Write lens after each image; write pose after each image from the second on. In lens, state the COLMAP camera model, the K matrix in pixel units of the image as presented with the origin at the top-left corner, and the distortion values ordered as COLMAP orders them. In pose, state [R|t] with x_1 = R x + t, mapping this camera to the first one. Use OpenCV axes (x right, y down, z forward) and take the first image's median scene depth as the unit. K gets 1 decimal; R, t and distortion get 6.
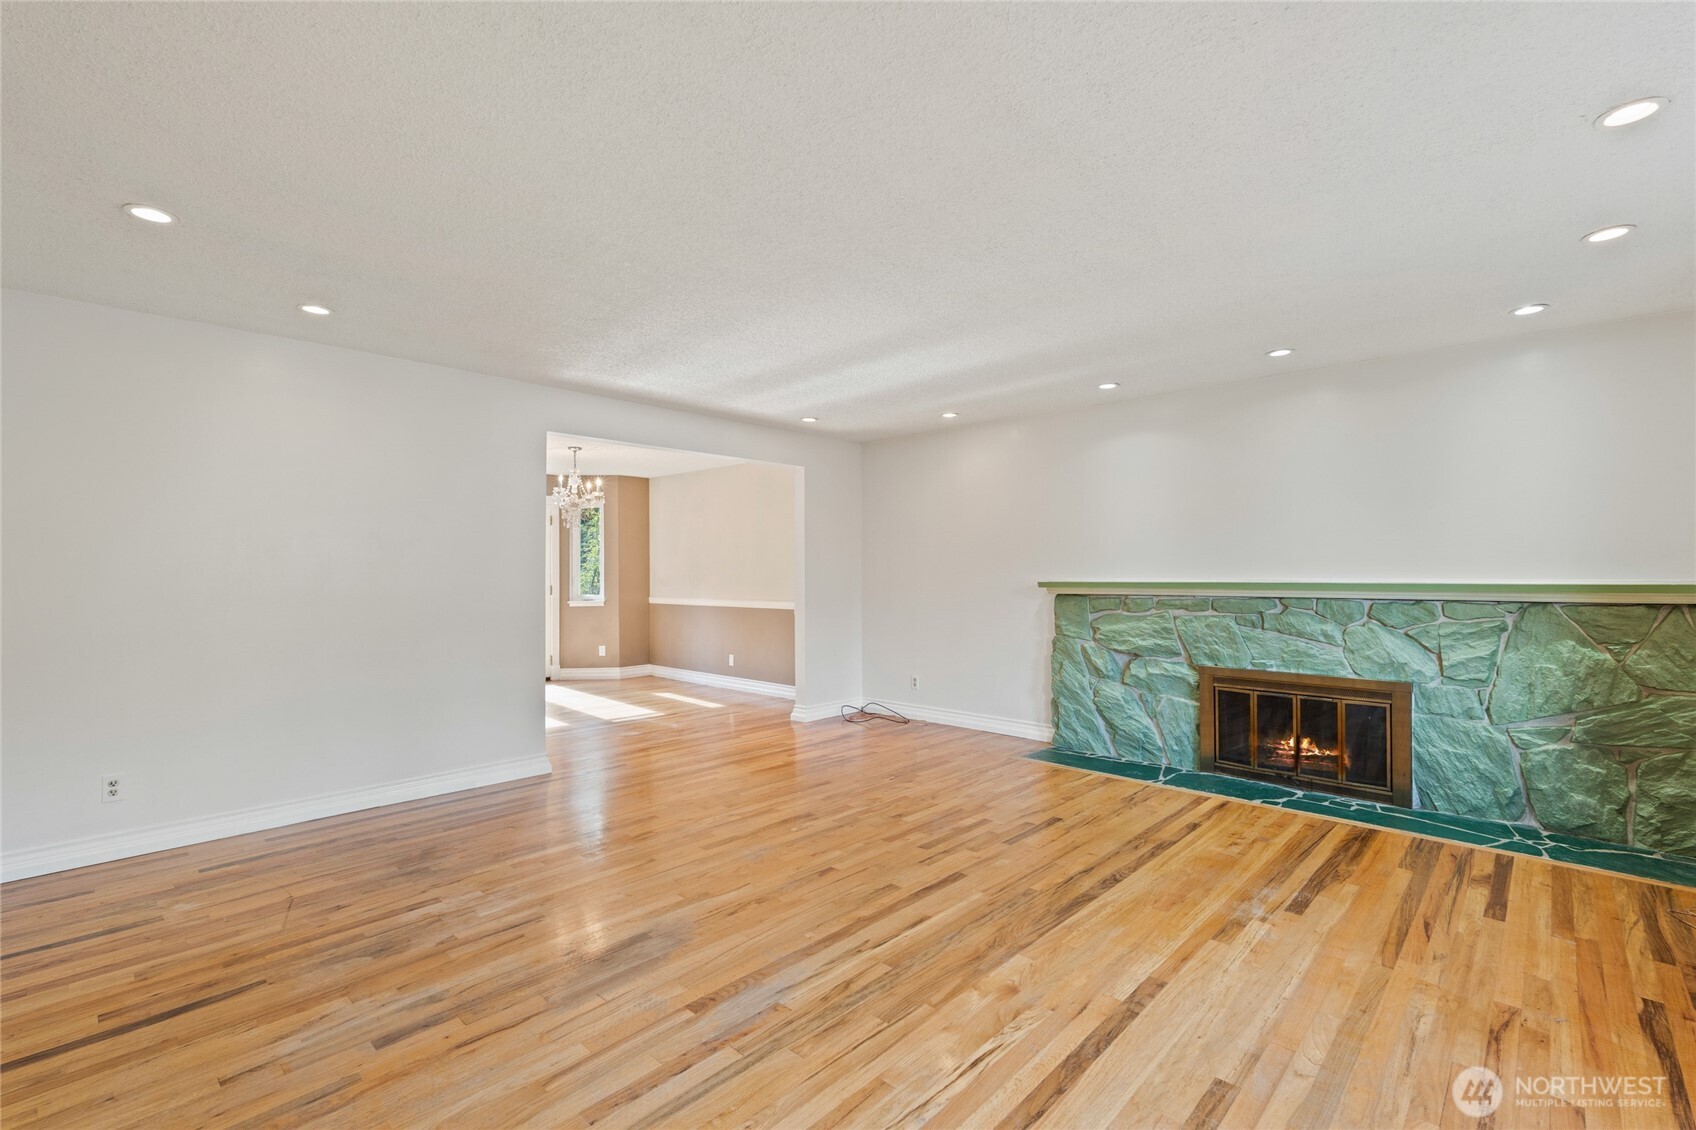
lens RADIAL K [[757.2, 0, 858.1], [0, 757.2, 566.2], [0, 0, 1]] dist [-0.001668, -0.000937]
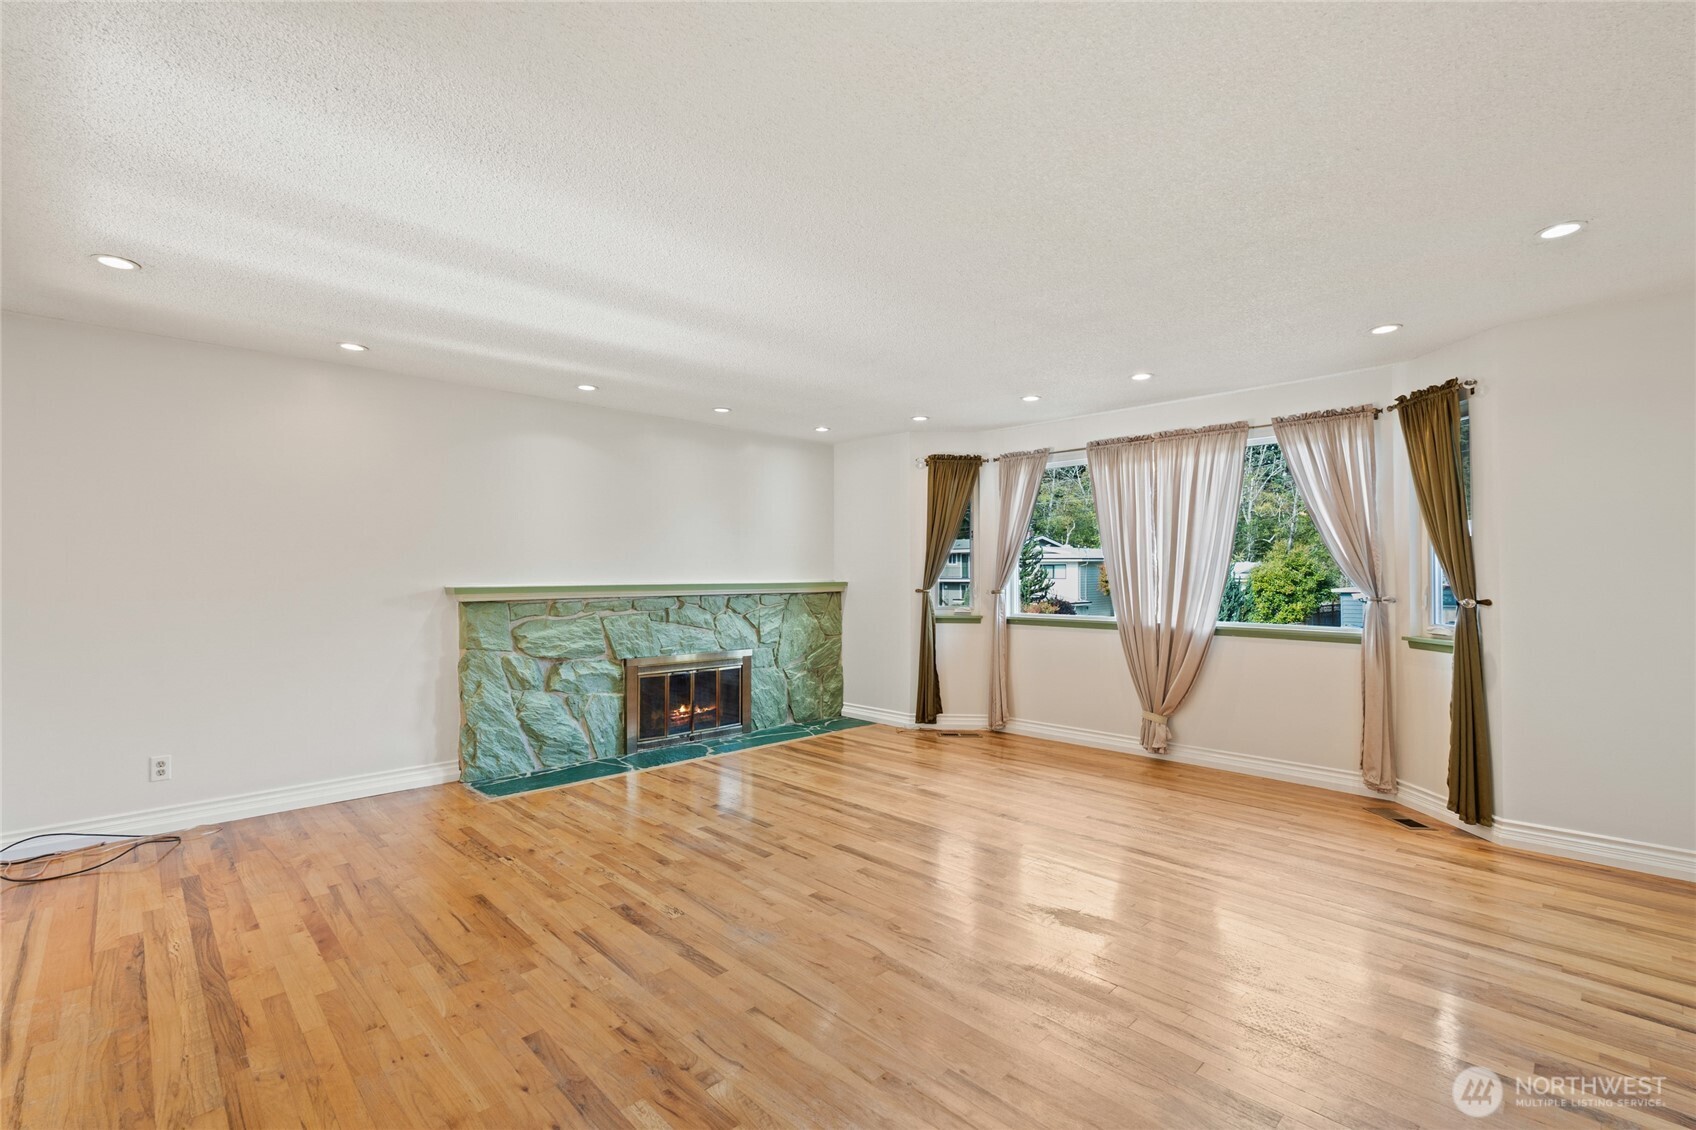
lens RADIAL K [[757.2, 0, 859.0], [0, 757.2, 566.1], [0, 0, 1]] dist [-0.001668, -0.000937]
pose [[0.035261, 0.012797, 0.999296, -0.687304], [-0.007660, 0.999892, -0.012534, 0.005262], [-0.999349, -0.007213, 0.035355, 0.649831]]
